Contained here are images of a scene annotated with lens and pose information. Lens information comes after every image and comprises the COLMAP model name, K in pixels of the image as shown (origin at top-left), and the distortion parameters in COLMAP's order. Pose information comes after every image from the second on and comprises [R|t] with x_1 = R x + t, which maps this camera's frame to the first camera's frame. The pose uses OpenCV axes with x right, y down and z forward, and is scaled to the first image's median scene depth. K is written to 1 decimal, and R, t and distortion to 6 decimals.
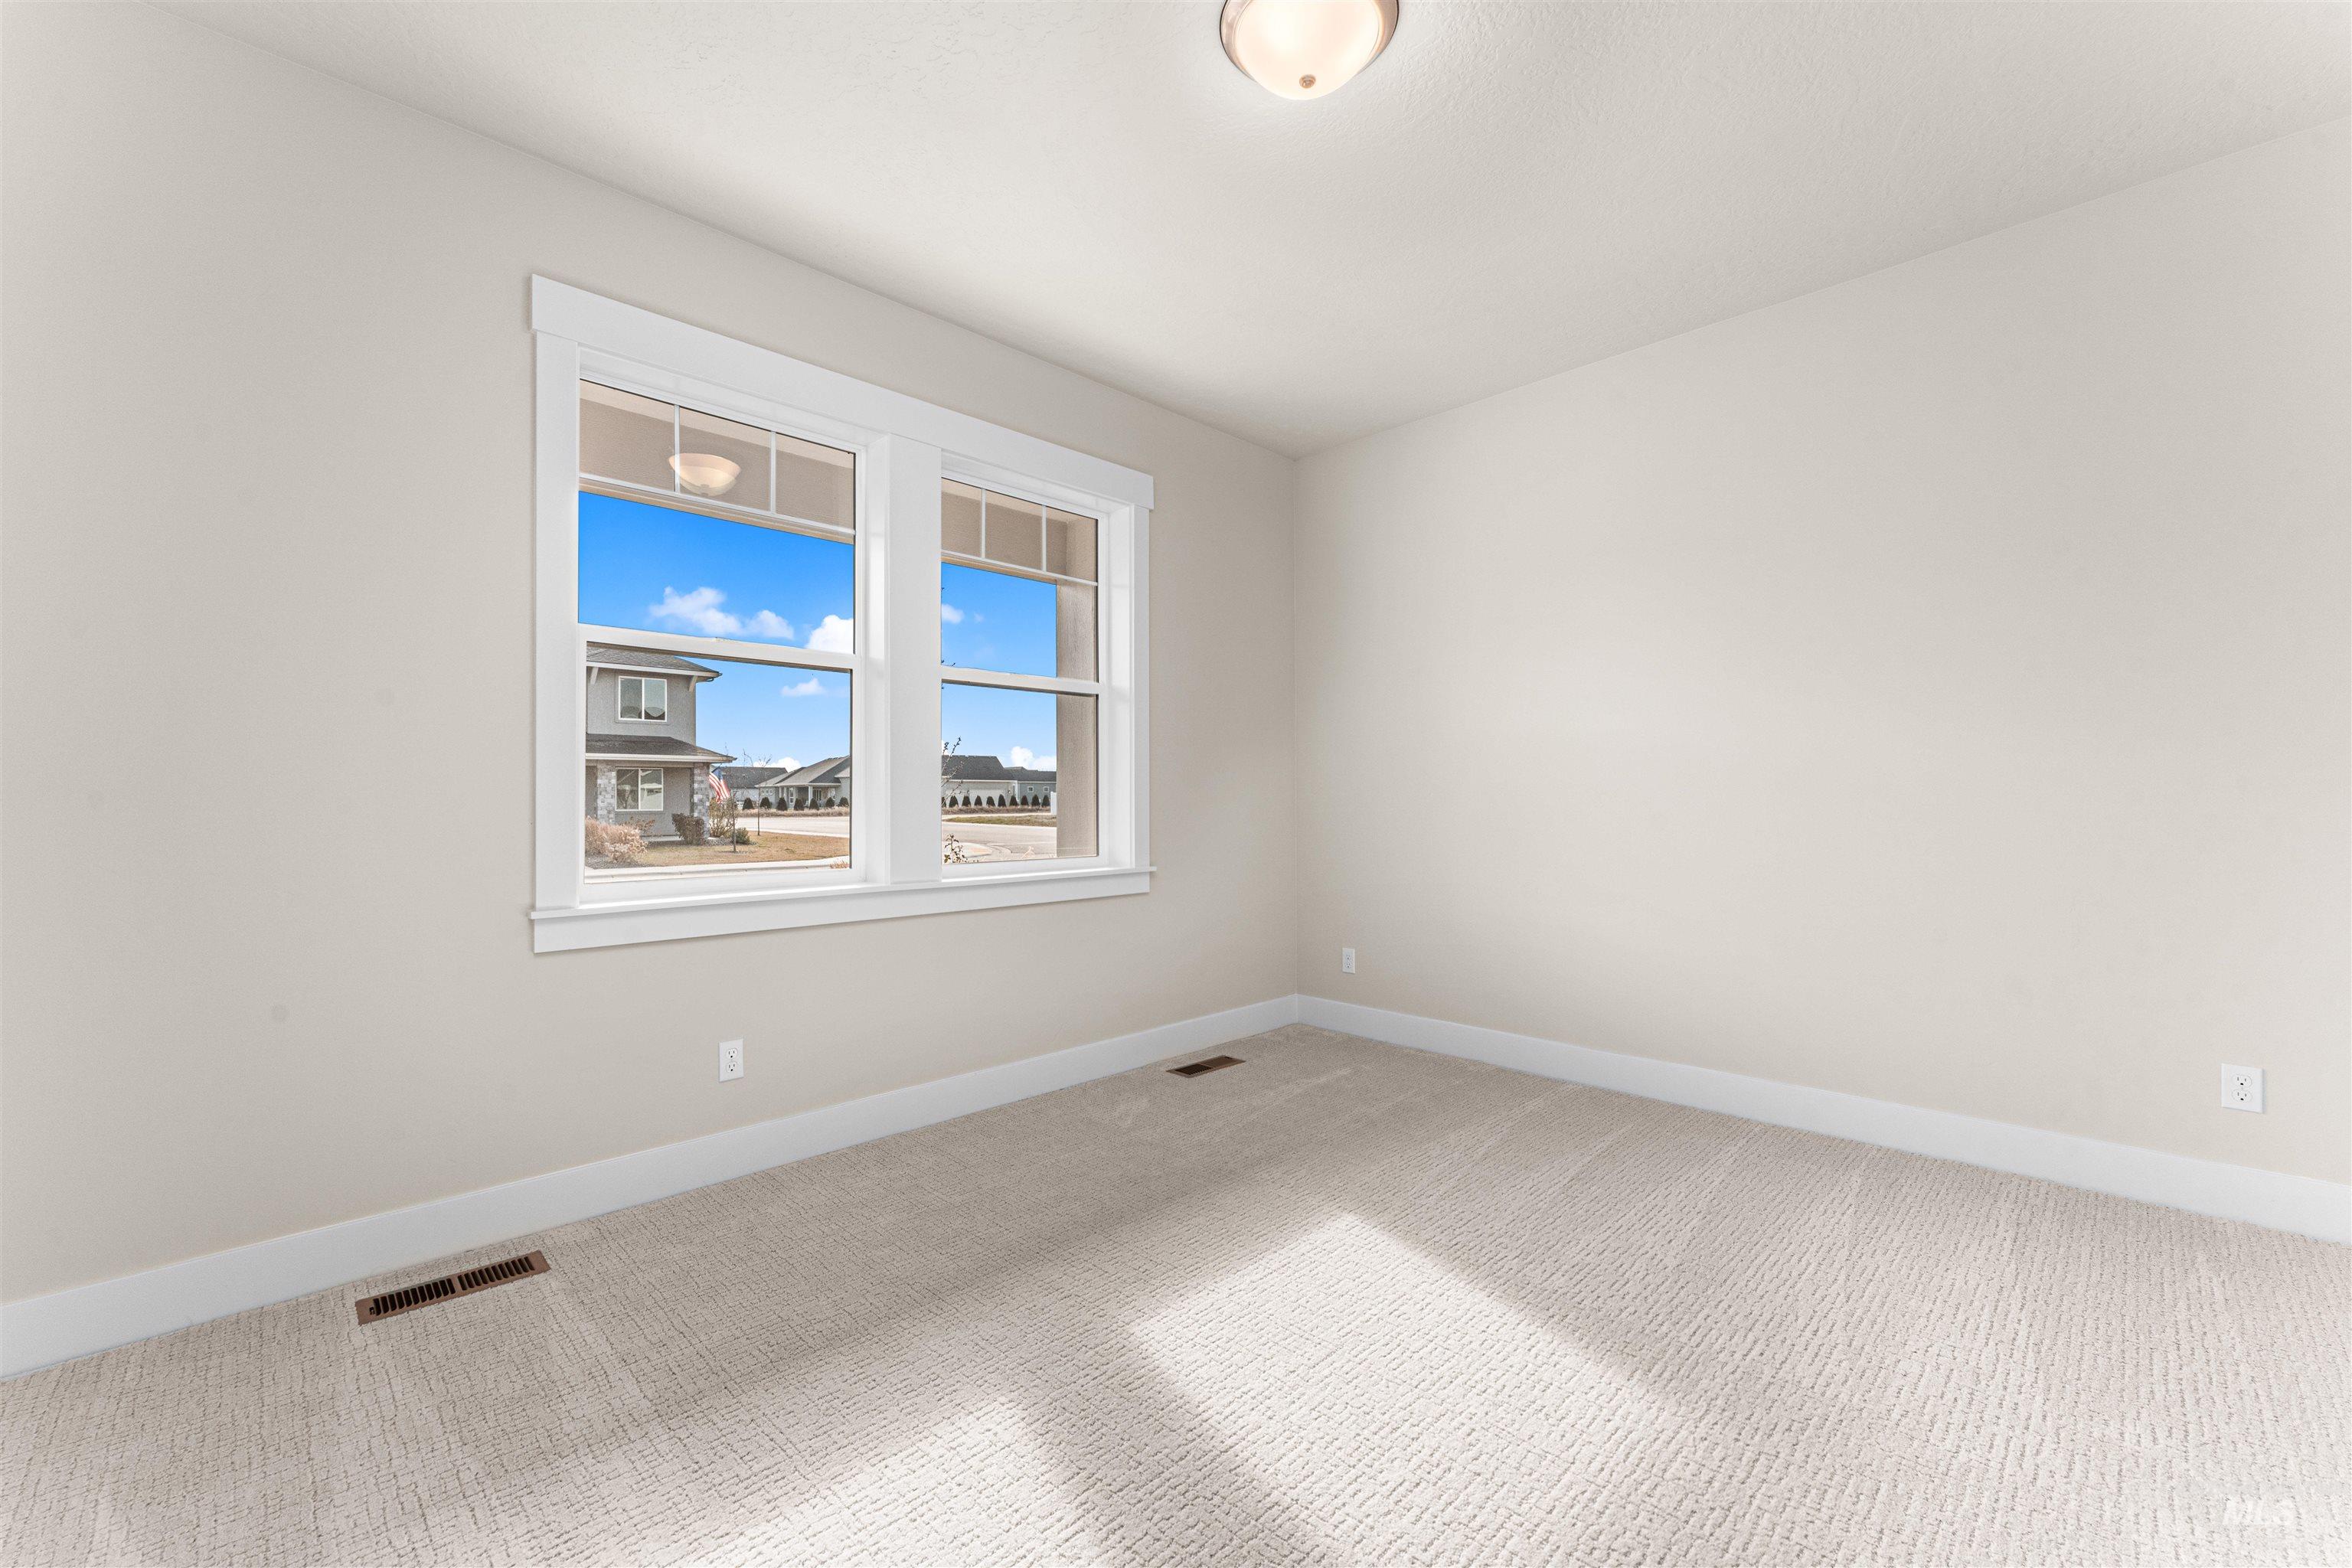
lens RADIAL K [[950.9, 0, 1172.4], [0, 950.9, 785.1], [0, 0, 1]] dist [0.001197, -0.000022]
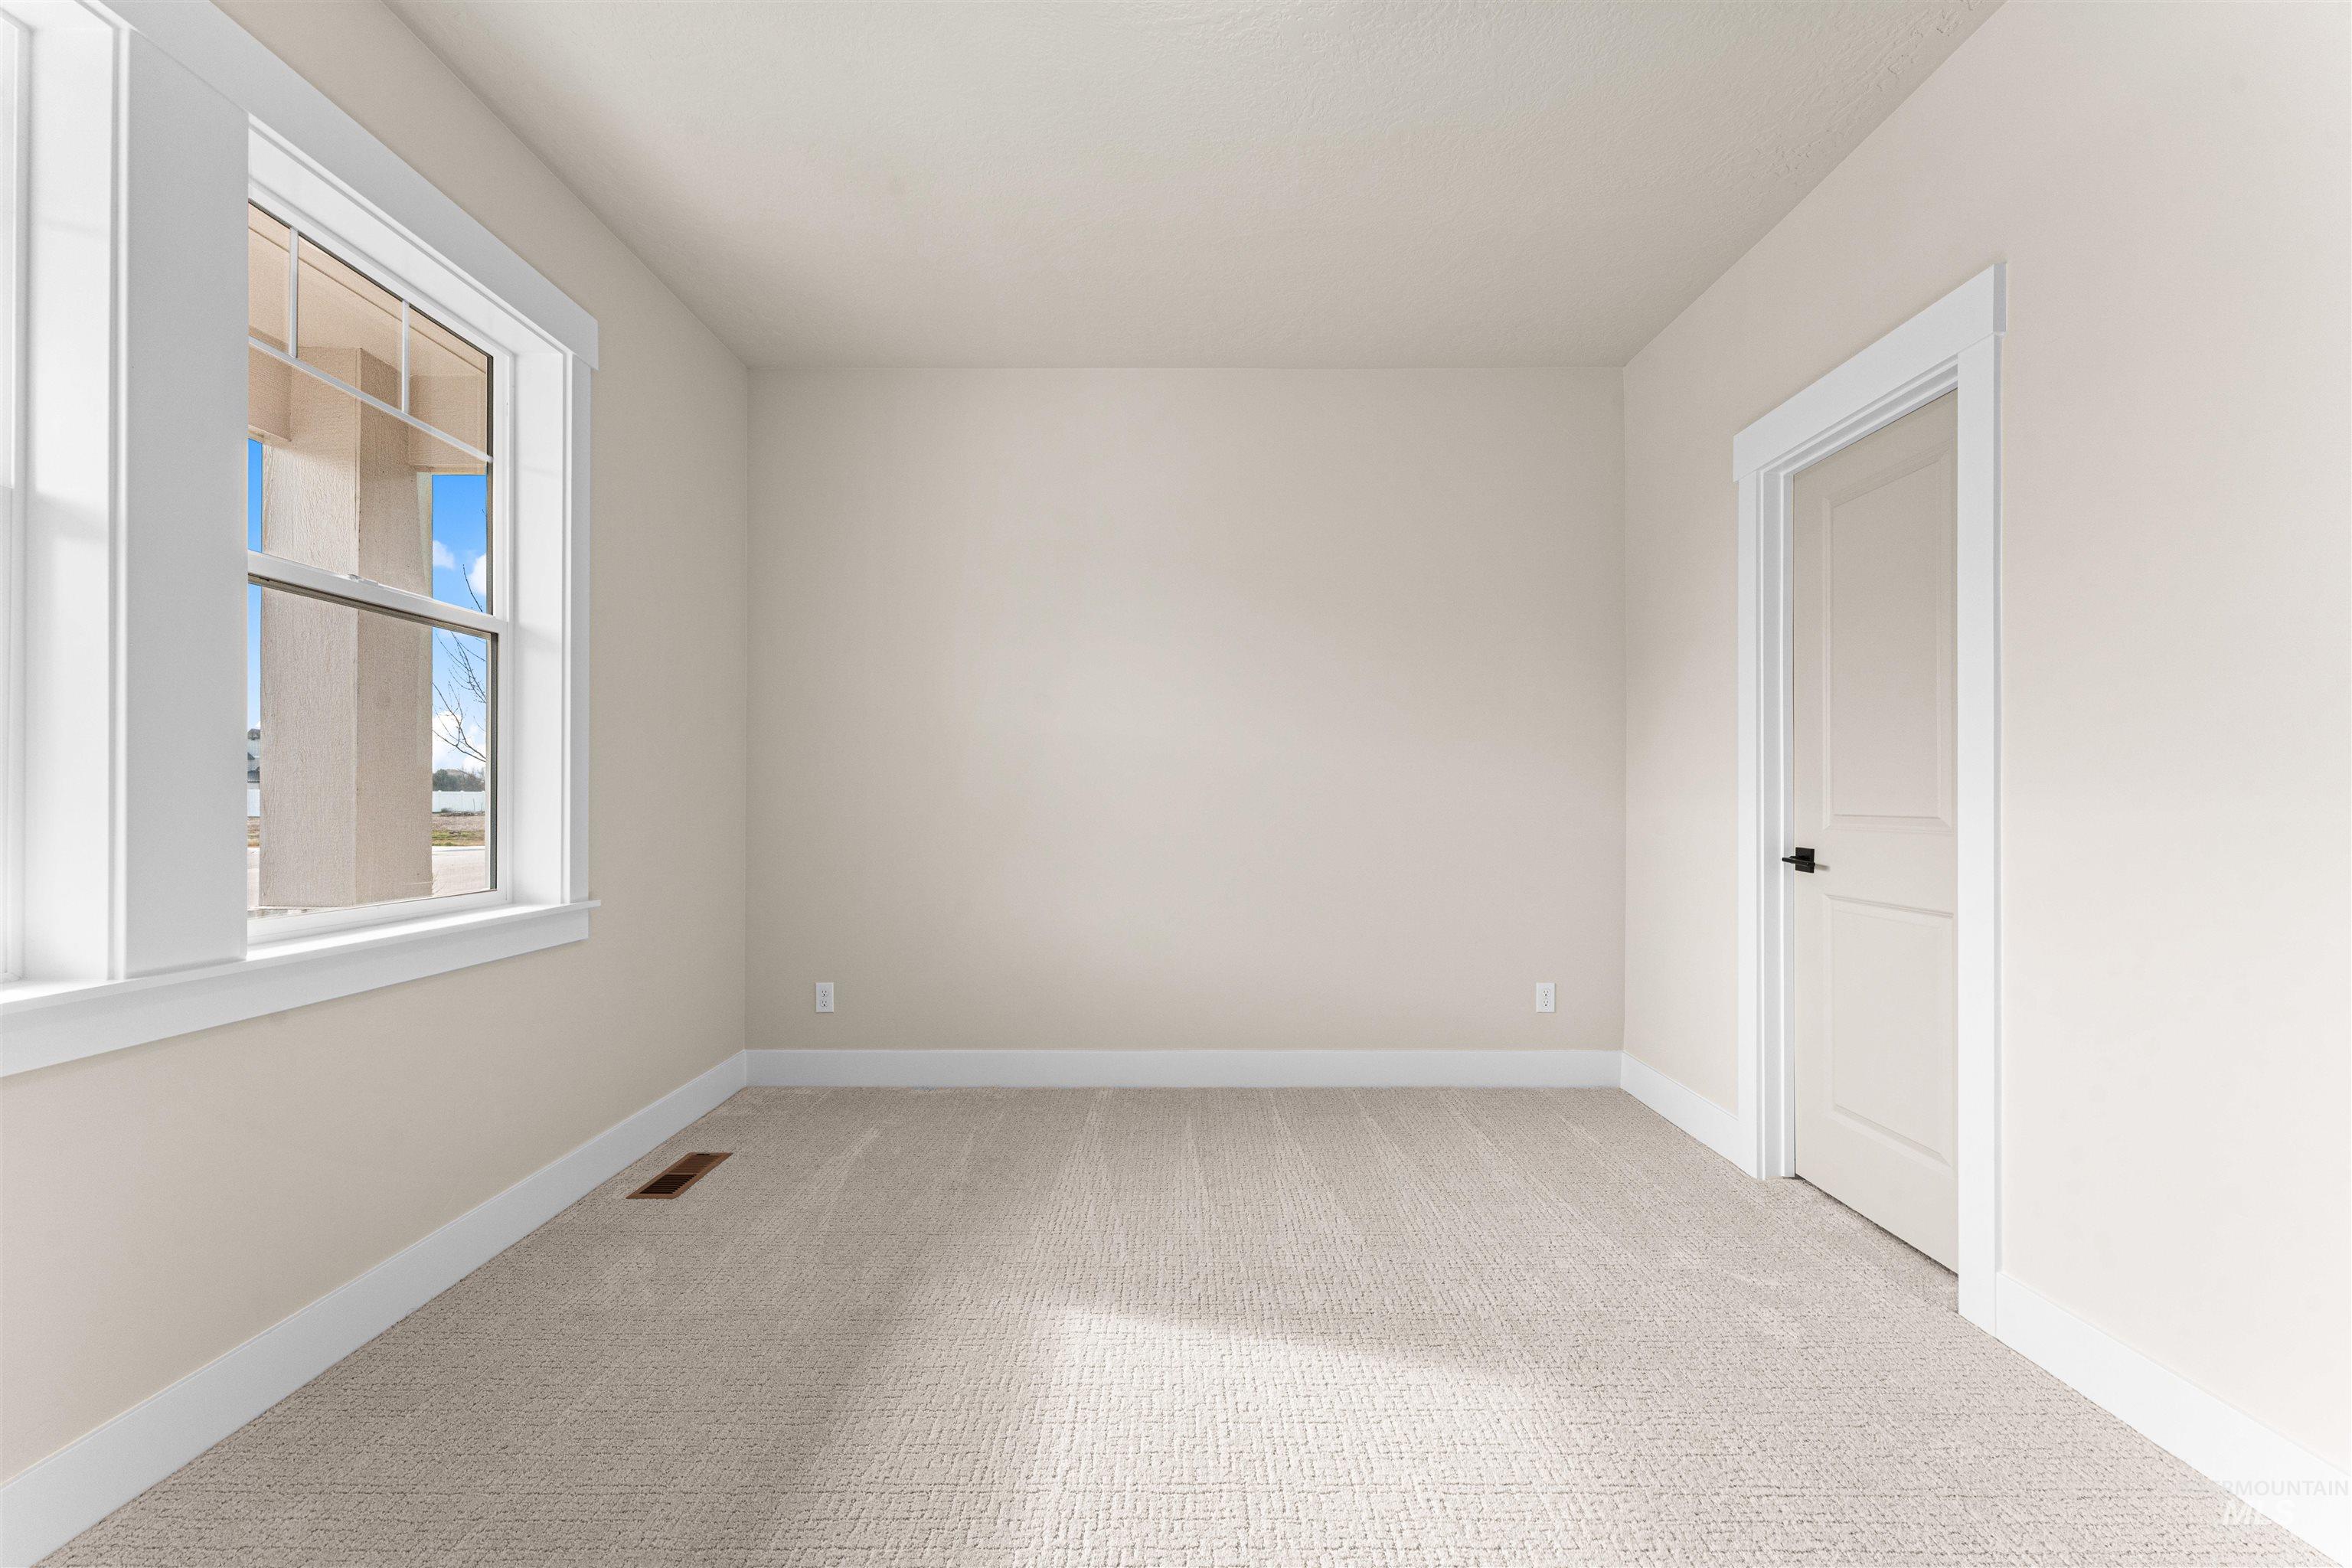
lens RADIAL K [[950.9, 0, 1177.1], [0, 950.9, 798.8], [0, 0, 1]] dist [0.001197, -0.000022]
pose [[0.698498, 0.004741, 0.715596, -0.226644], [-0.013328, 0.999891, 0.006386, 0.003425], [-0.715488, -0.013998, 0.698485, 0.246453]]
